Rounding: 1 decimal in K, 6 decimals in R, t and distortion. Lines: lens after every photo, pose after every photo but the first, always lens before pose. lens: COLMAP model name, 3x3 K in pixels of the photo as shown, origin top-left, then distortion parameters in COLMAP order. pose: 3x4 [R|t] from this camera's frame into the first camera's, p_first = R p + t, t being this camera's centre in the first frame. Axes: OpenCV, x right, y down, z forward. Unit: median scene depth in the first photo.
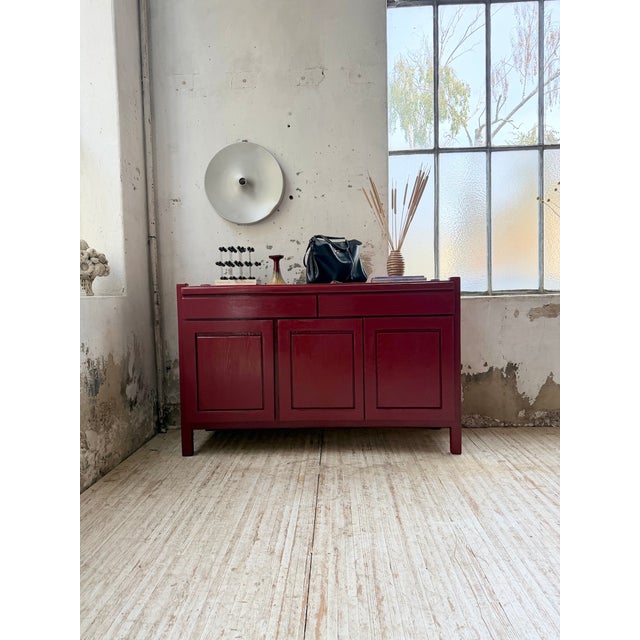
lens RADIAL K [[449.4, 0, 316.1], [0, 449.4, 321.6], [0, 0, 1]] dist [0.062745, -0.093916]
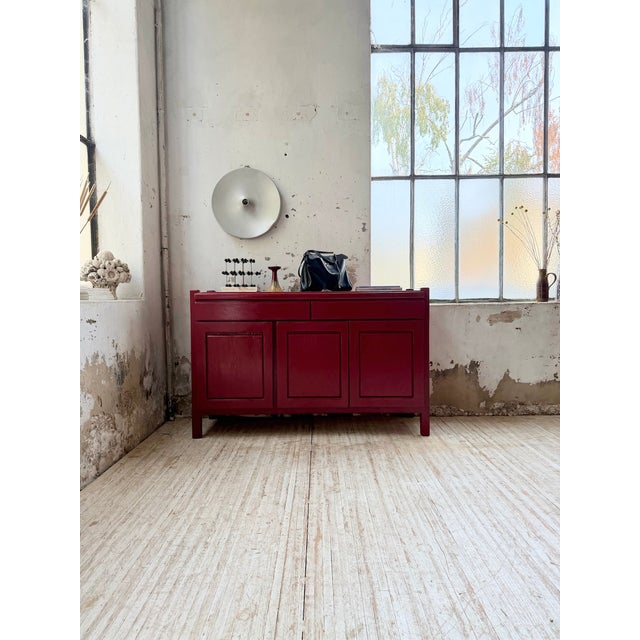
lens RADIAL K [[447.3, 0, 317.3], [0, 447.3, 321.2], [0, 0, 1]] dist [0.099253, -0.161739]
pose [[0.999109, 0.009919, 0.041017, -0.026775], [-0.009490, 0.999898, -0.010658, 0.006042], [-0.041119, 0.010259, 0.999102, -0.179492]]
